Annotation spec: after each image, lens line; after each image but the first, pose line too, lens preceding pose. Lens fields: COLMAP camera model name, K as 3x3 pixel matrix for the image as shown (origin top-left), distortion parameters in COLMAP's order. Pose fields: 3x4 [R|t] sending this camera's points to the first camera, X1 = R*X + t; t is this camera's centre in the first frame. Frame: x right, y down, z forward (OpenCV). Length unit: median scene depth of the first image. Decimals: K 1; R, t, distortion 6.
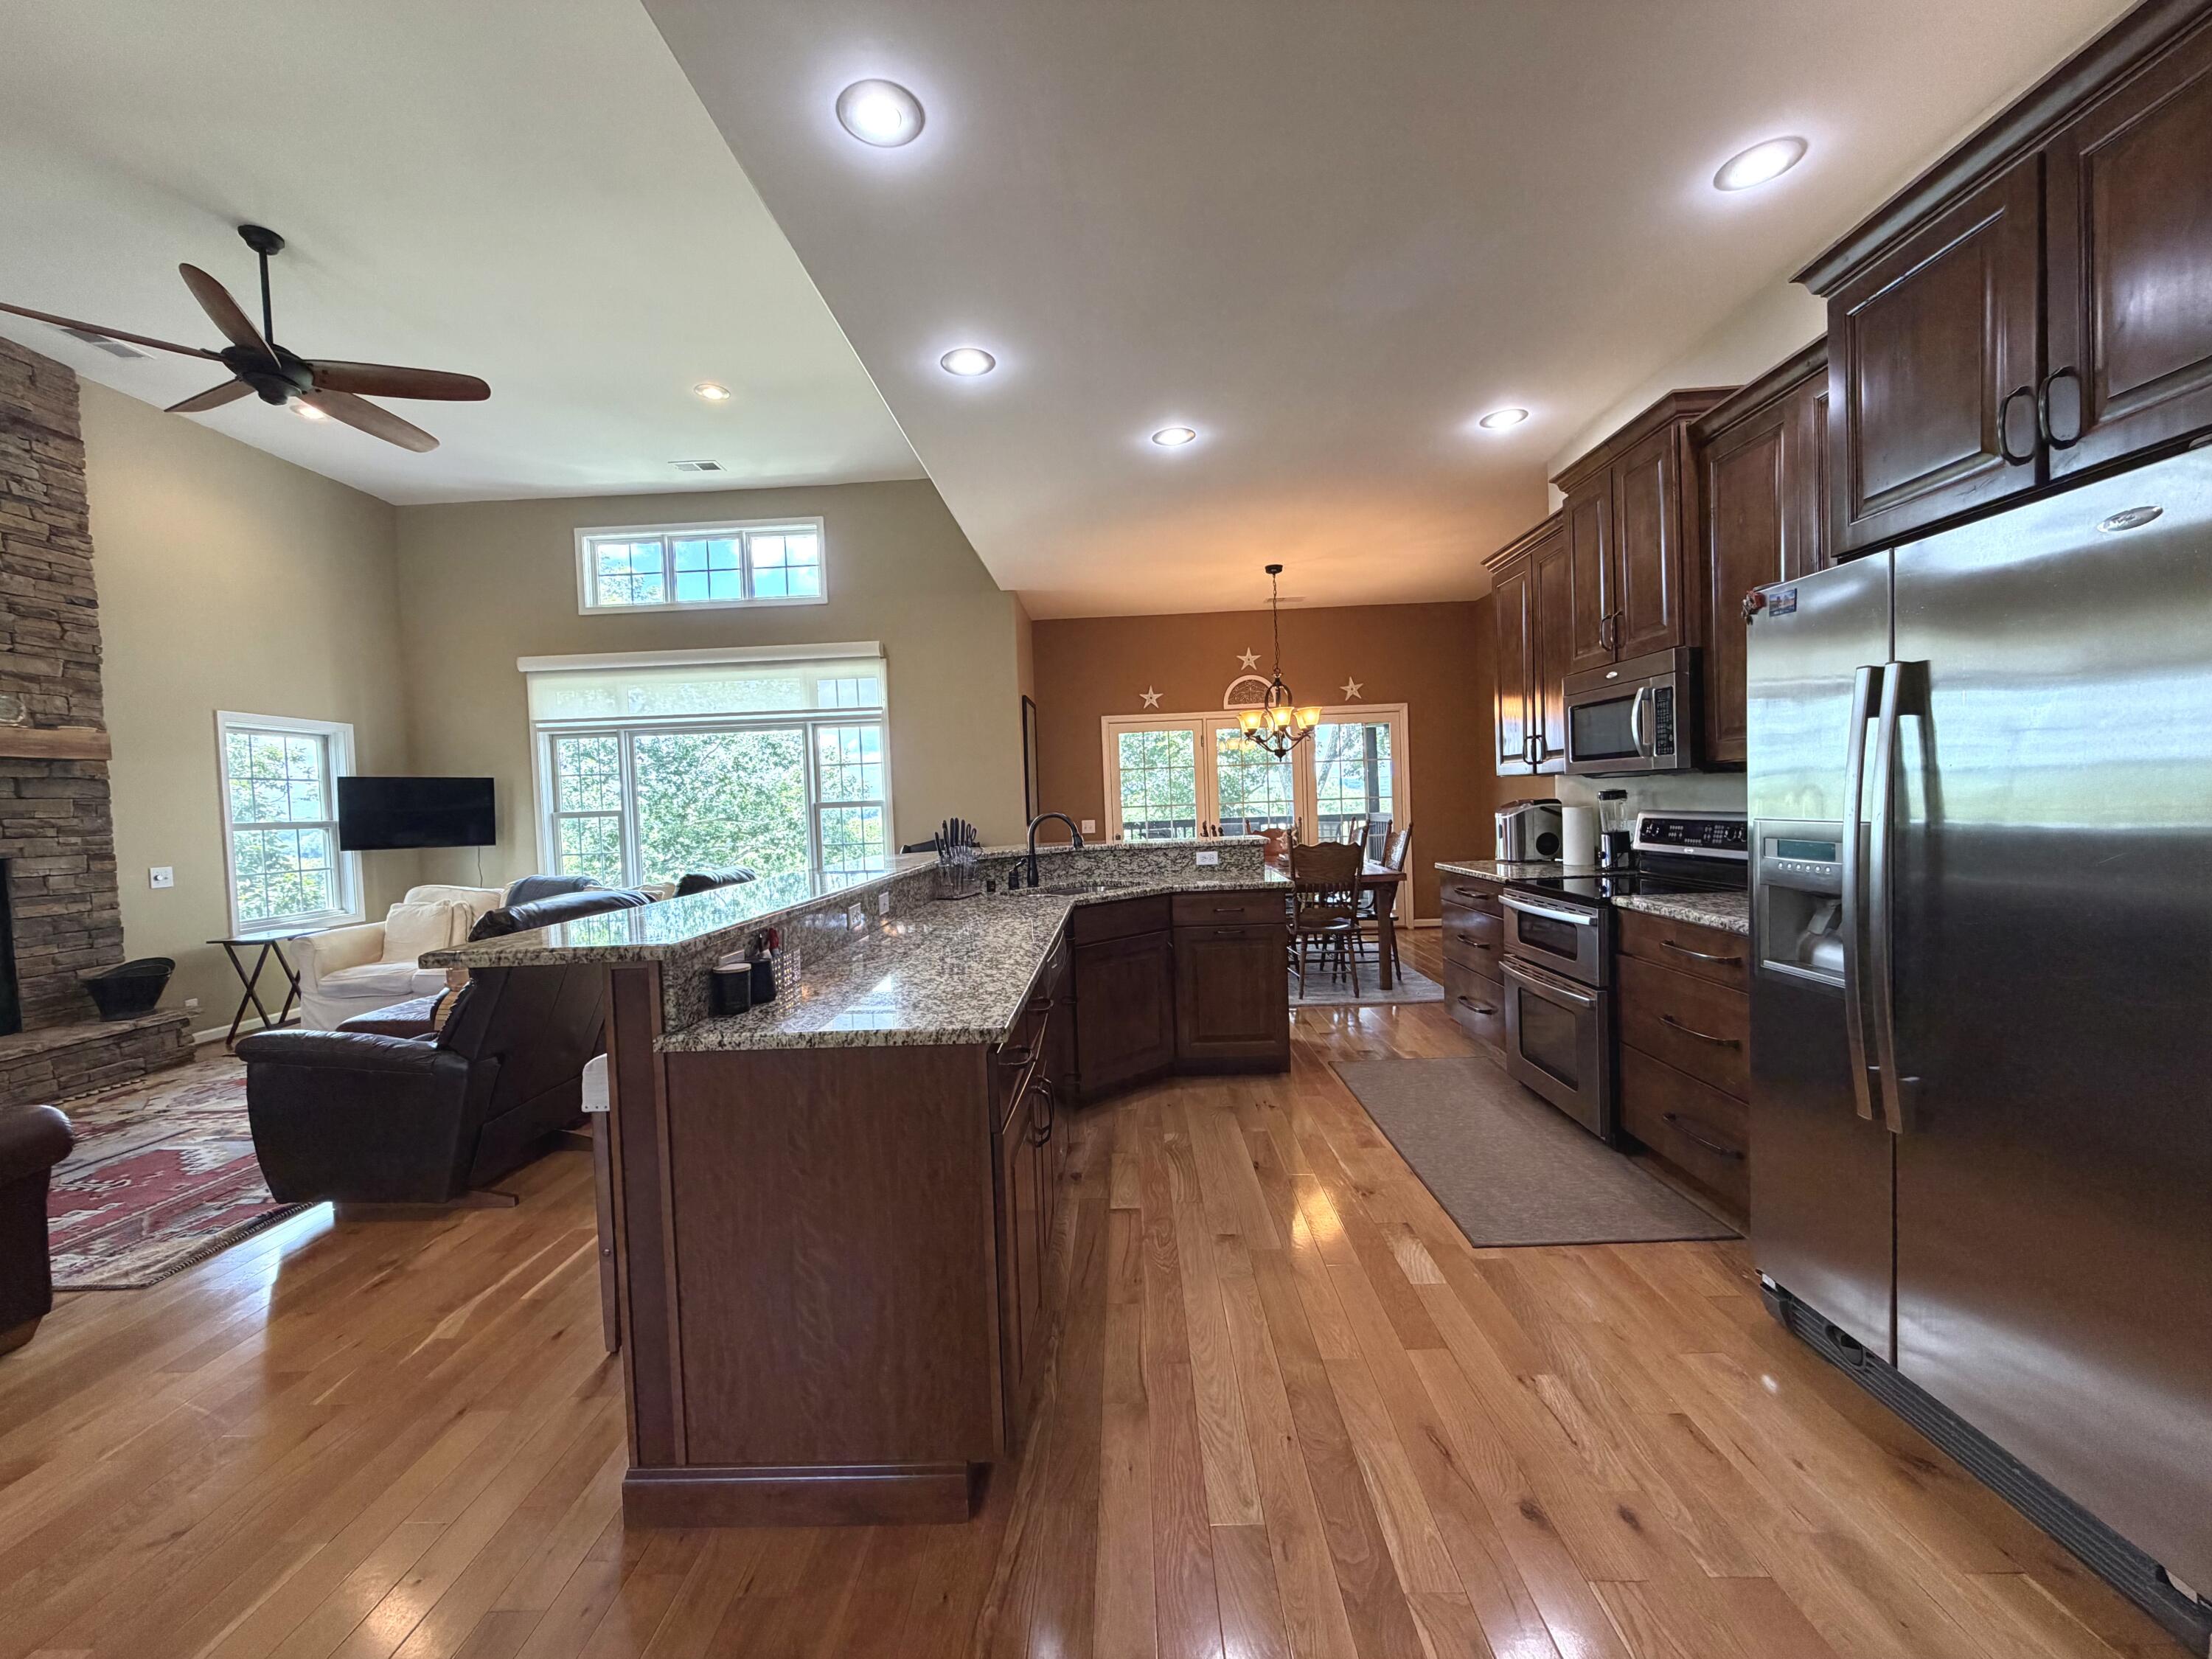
lens RADIAL K [[880.5, 0, 1100.0], [0, 880.5, 830.3], [0, 0, 1]] dist [0.000839, 0.000040]
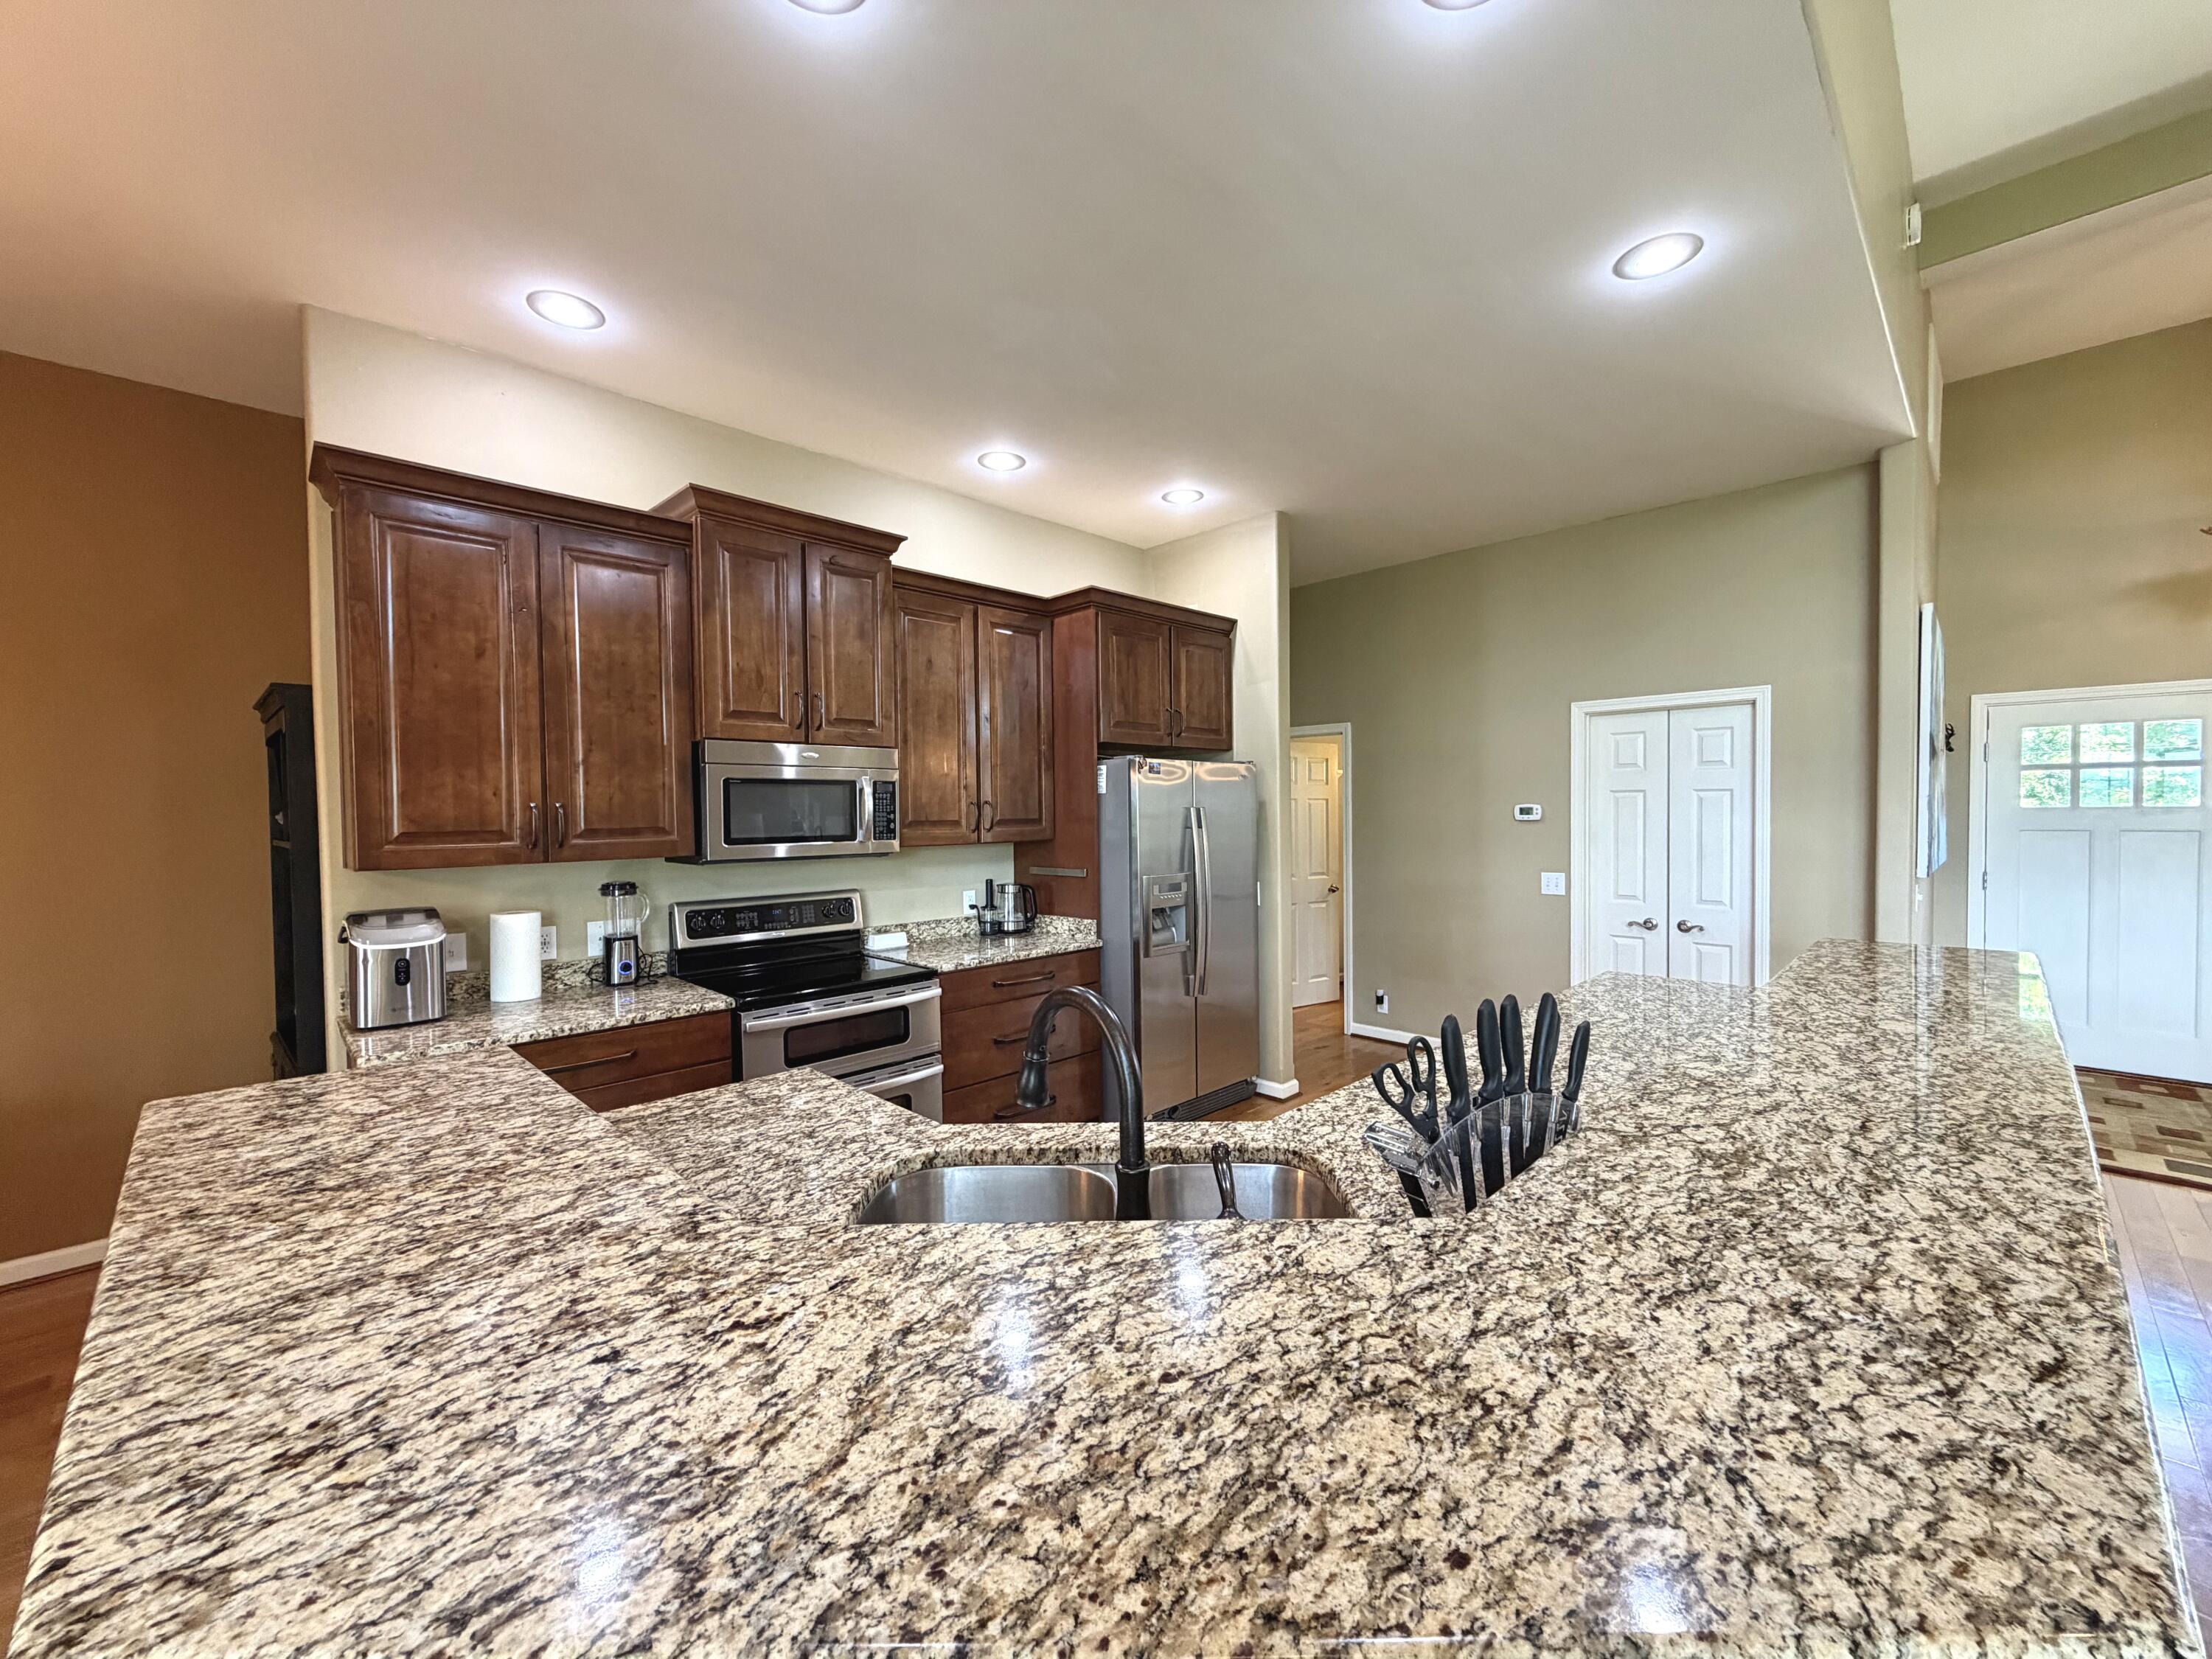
lens RADIAL K [[880.5, 0, 1095.8], [0, 880.5, 839.1], [0, 0, 1]] dist [0.000839, 0.000040]
pose [[-0.718183, 0.031063, 0.695160, -0.213827], [0.065900, 0.997549, 0.023507, -0.060526], [-0.692726, 0.062693, -0.718470, 1.031567]]
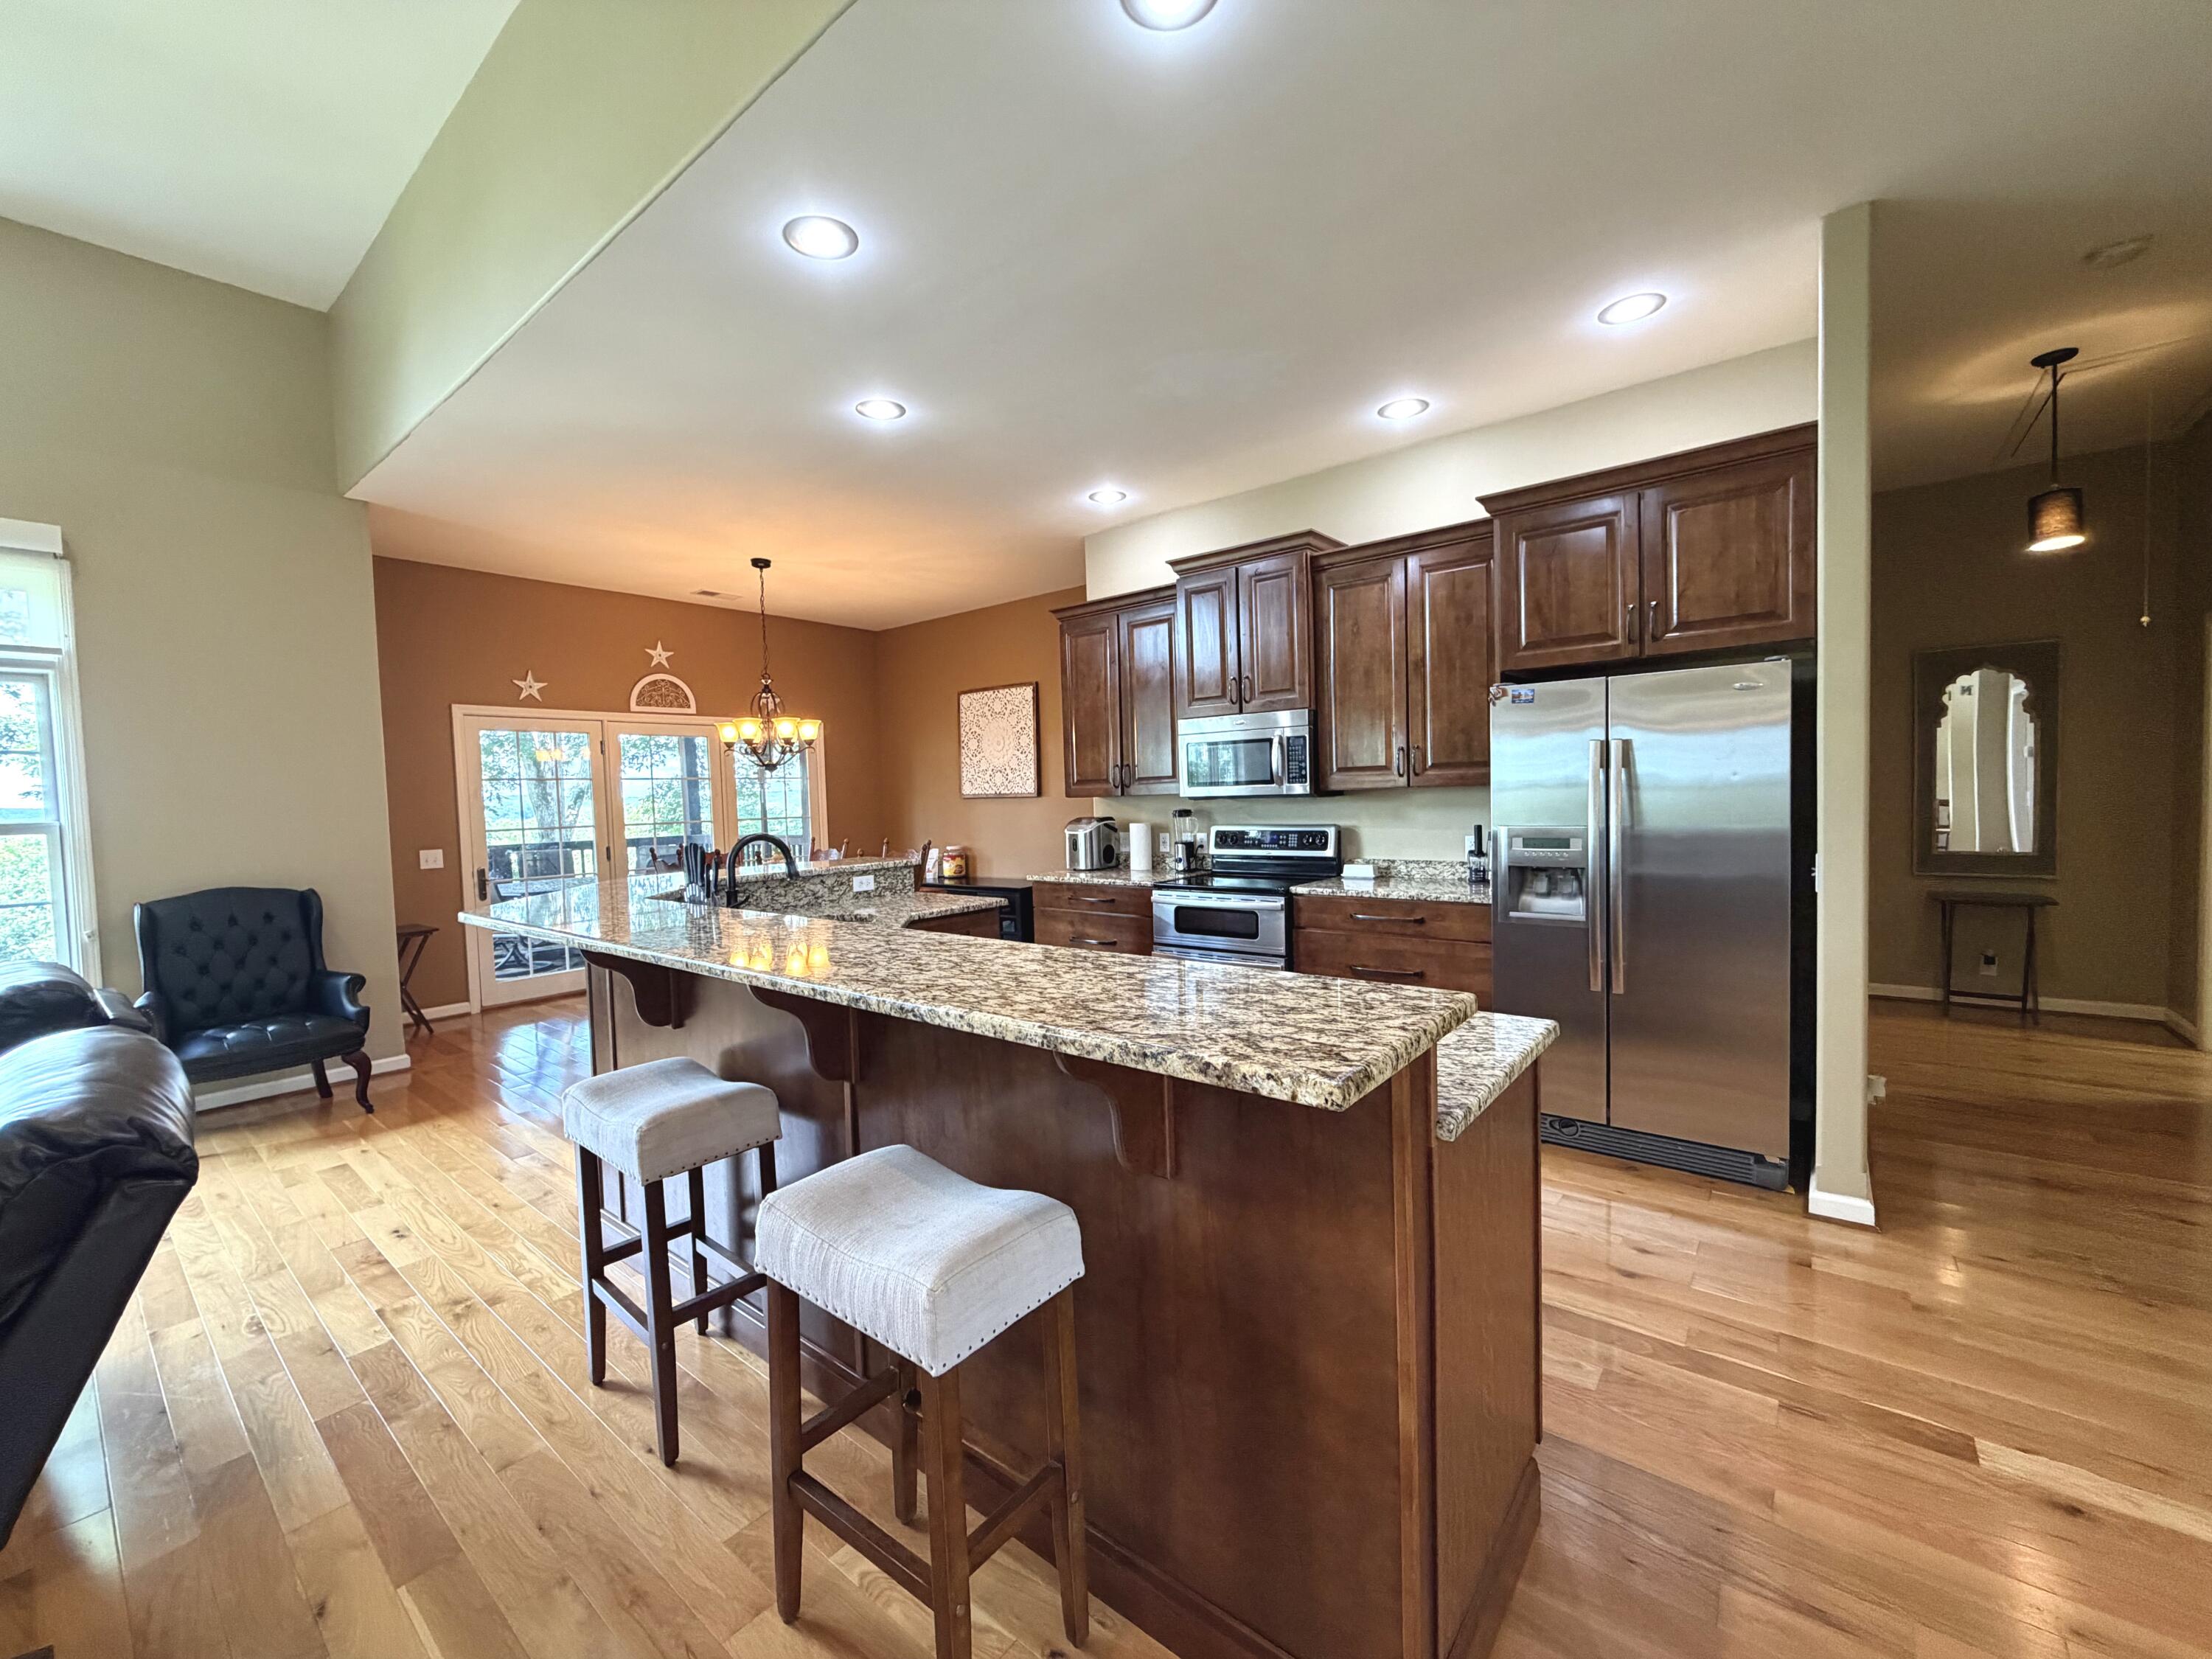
lens RADIAL K [[880.5, 0, 1101.5], [0, 880.5, 829.8], [0, 0, 1]] dist [0.000839, 0.000040]
pose [[0.609588, -0.012472, 0.792620, -0.418089], [0.032818, 0.999416, -0.009513, -0.005818], [-0.792039, 0.031811, 0.609641, 0.250619]]
